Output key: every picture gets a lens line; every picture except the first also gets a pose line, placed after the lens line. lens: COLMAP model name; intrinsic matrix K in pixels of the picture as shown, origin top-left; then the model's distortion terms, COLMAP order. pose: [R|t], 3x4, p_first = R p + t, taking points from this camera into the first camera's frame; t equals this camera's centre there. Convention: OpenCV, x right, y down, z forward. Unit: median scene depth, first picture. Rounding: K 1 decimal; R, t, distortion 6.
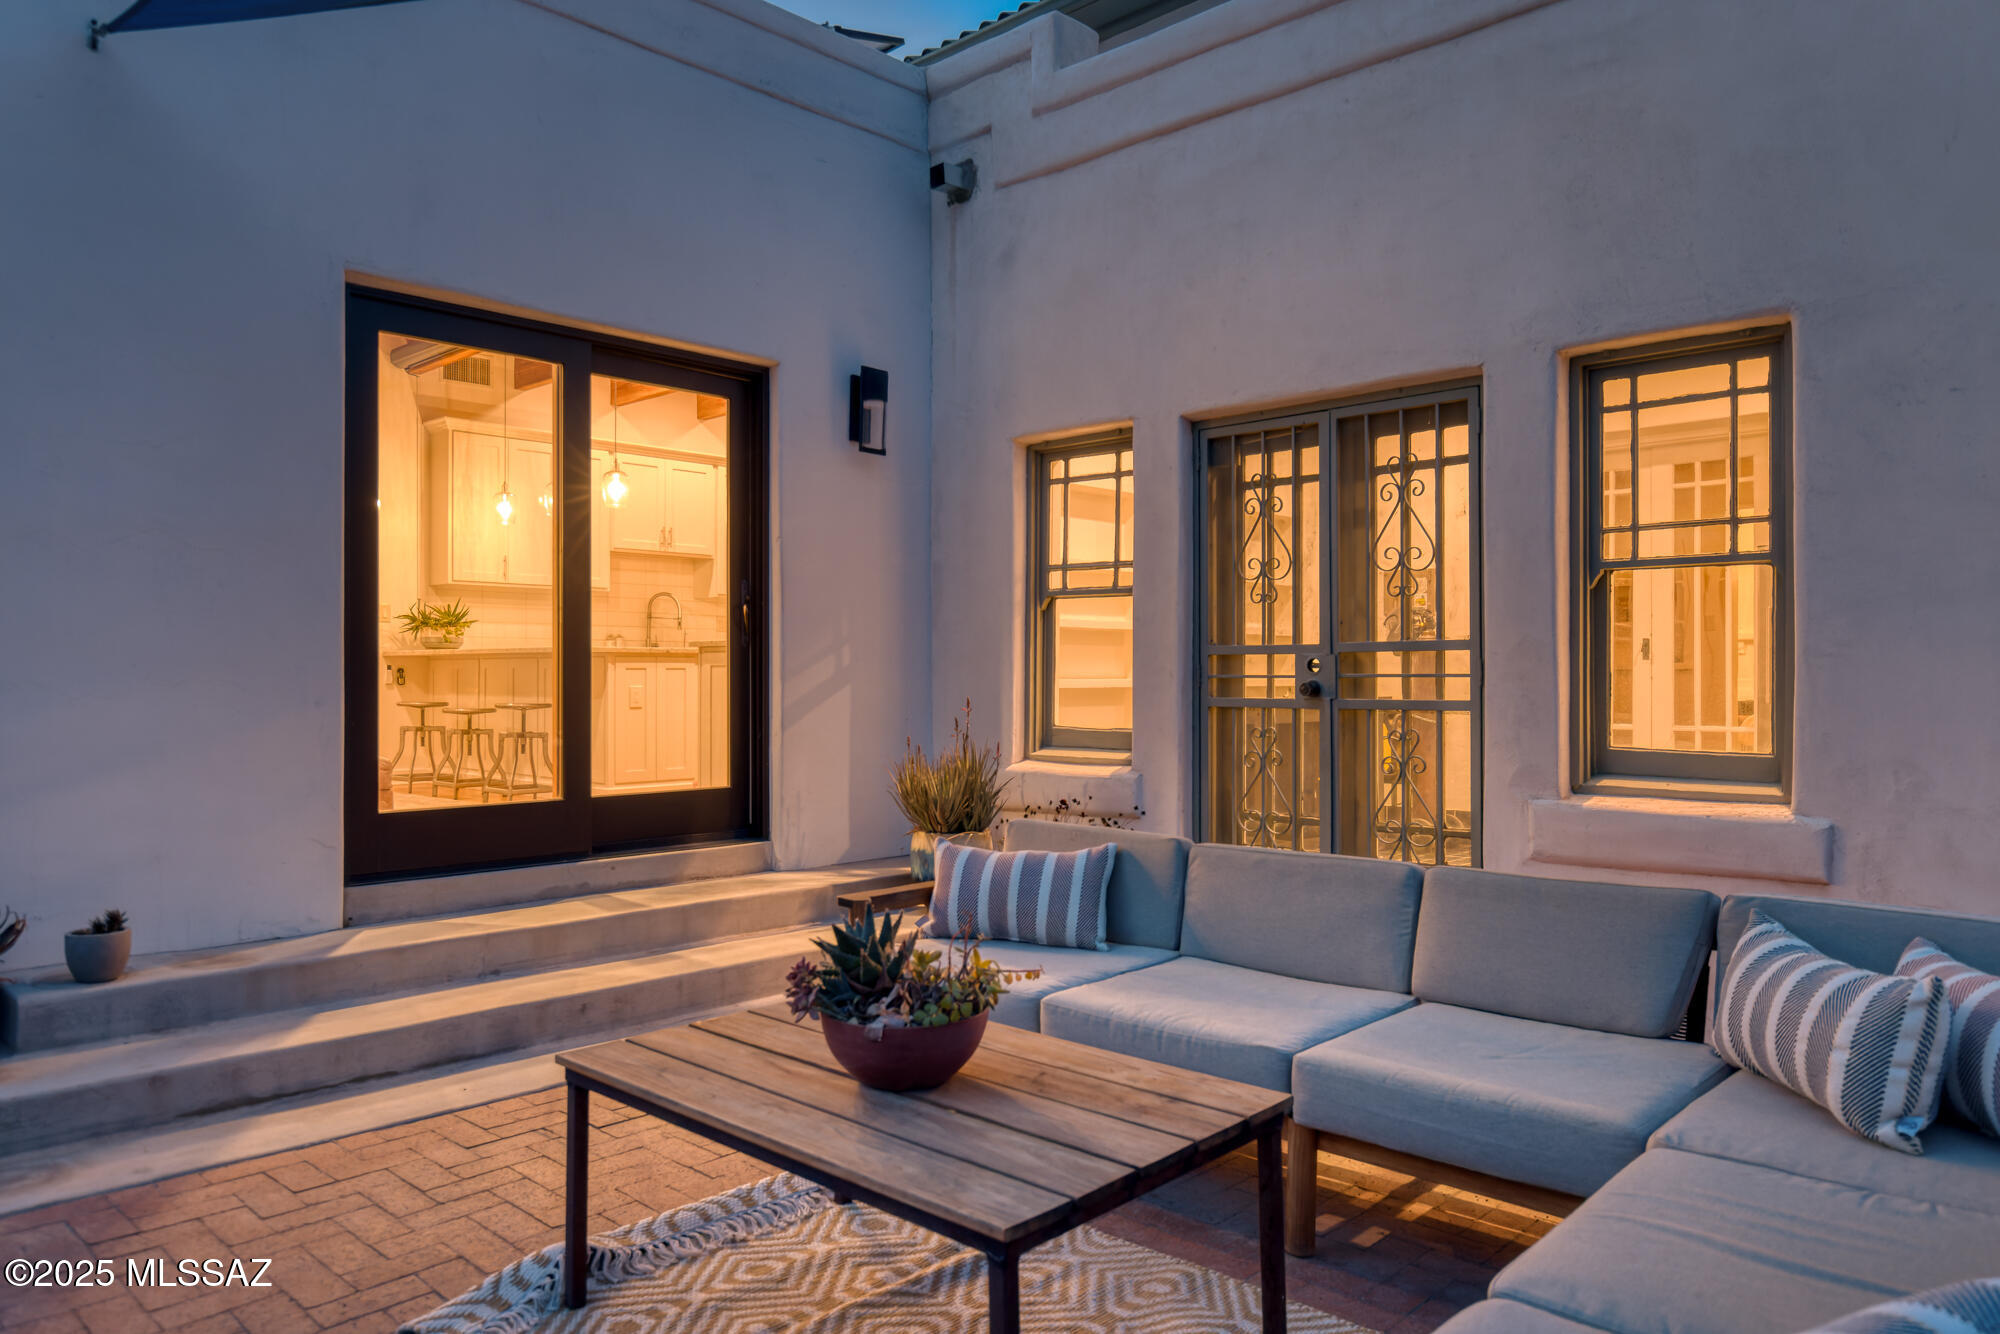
lens RADIAL K [[1355.6, 0, 1000.8], [0, 1355.6, 667.3], [0, 0, 1]] dist [0.005800, 0.000461]
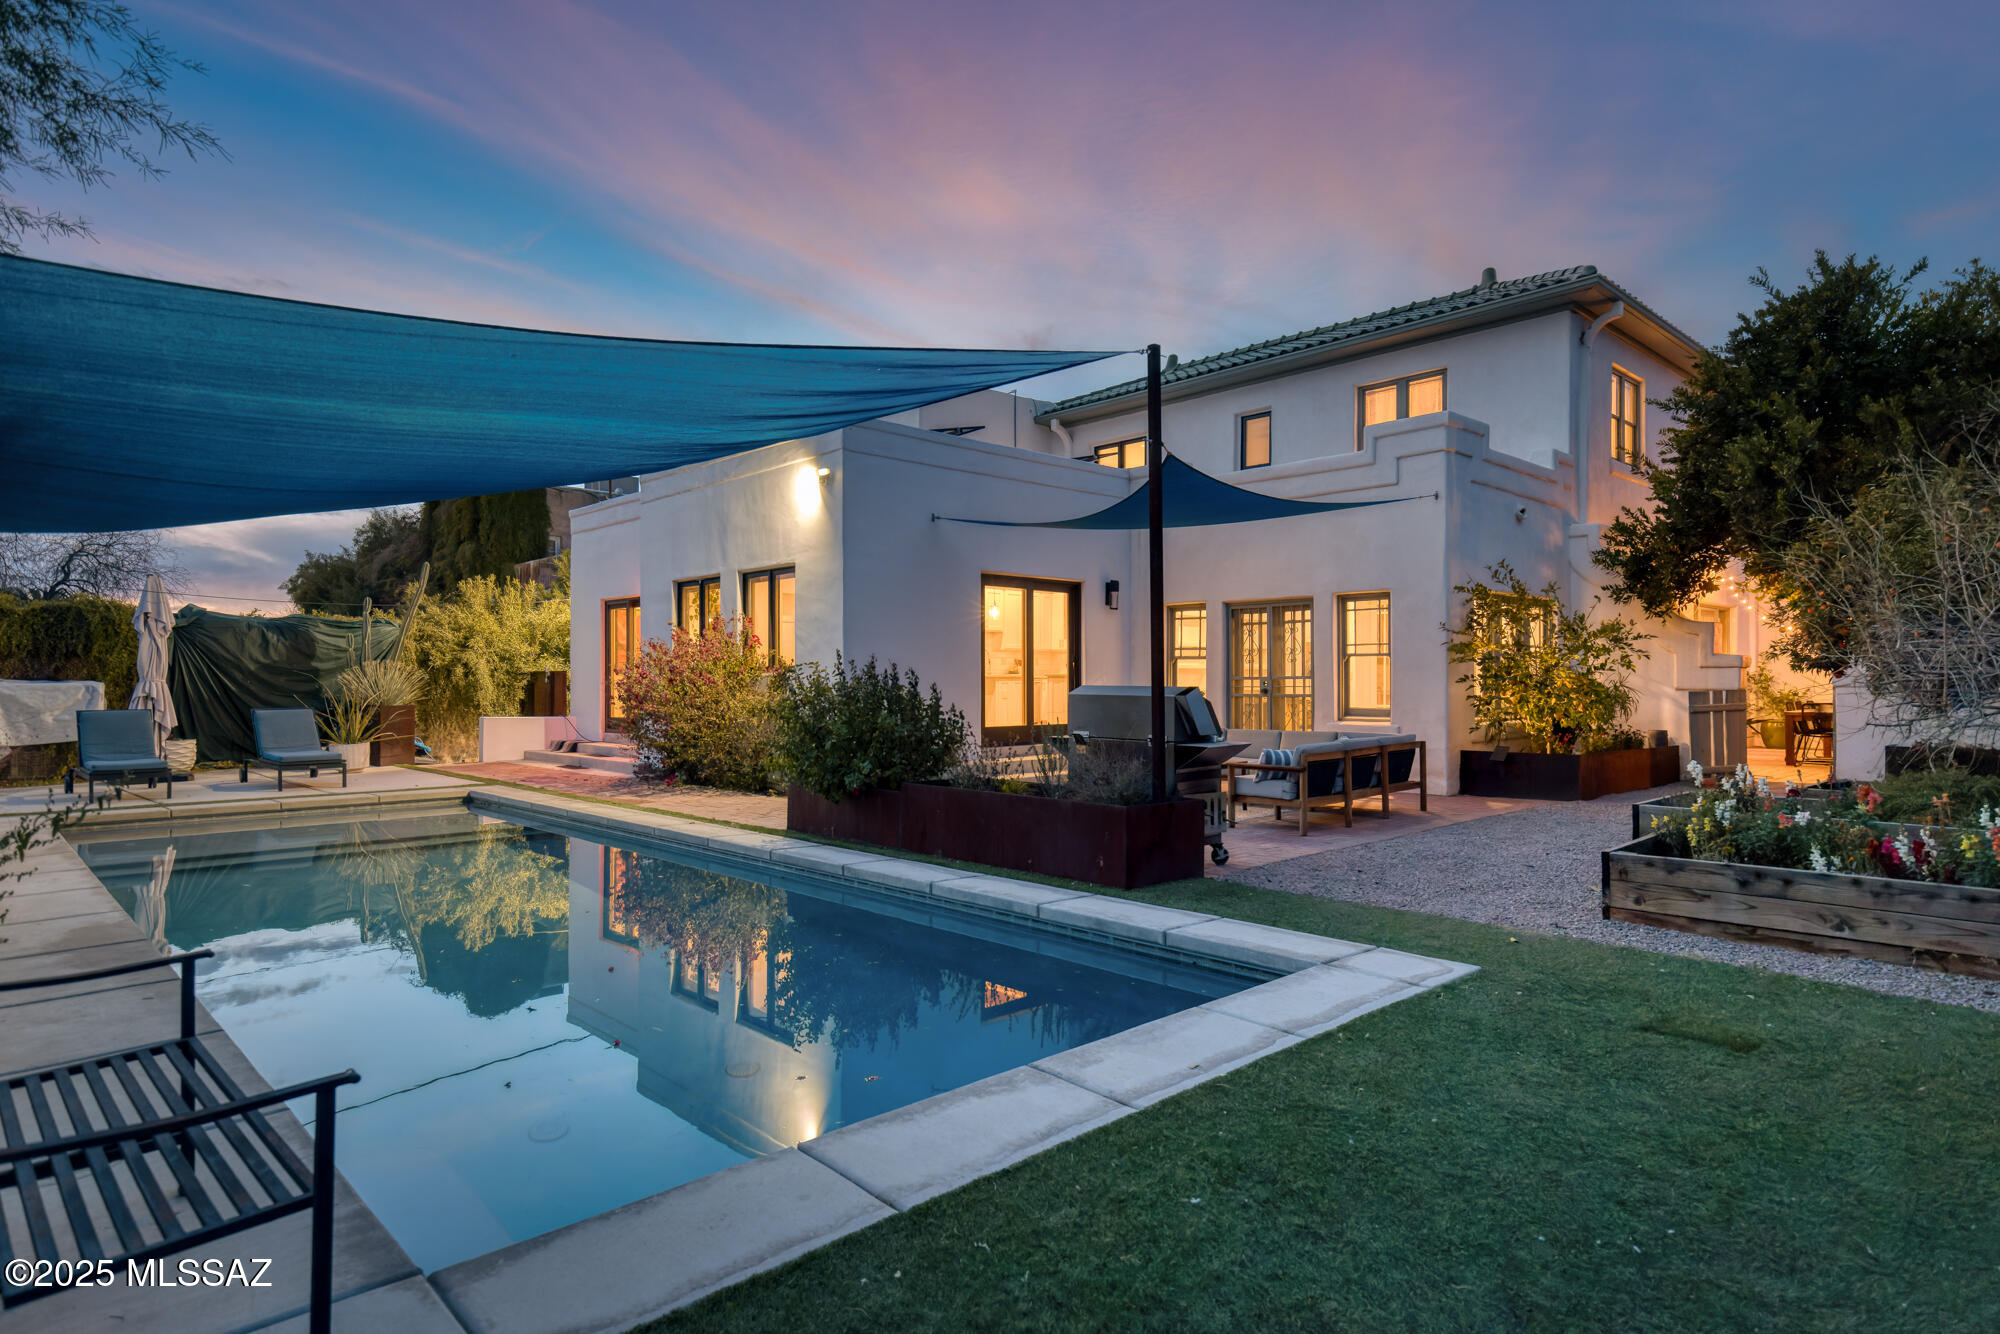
lens RADIAL K [[1132.6, 0, 998.4], [0, 1132.6, 670.4], [0, 0, 1]] dist [-0.000921, -0.000042]
pose [[0.999106, -0.002689, -0.042180, -0.277348], [0.002705, 0.999996, 0.000333, -0.033593], [0.042179, -0.000447, 0.999110, -1.648710]]
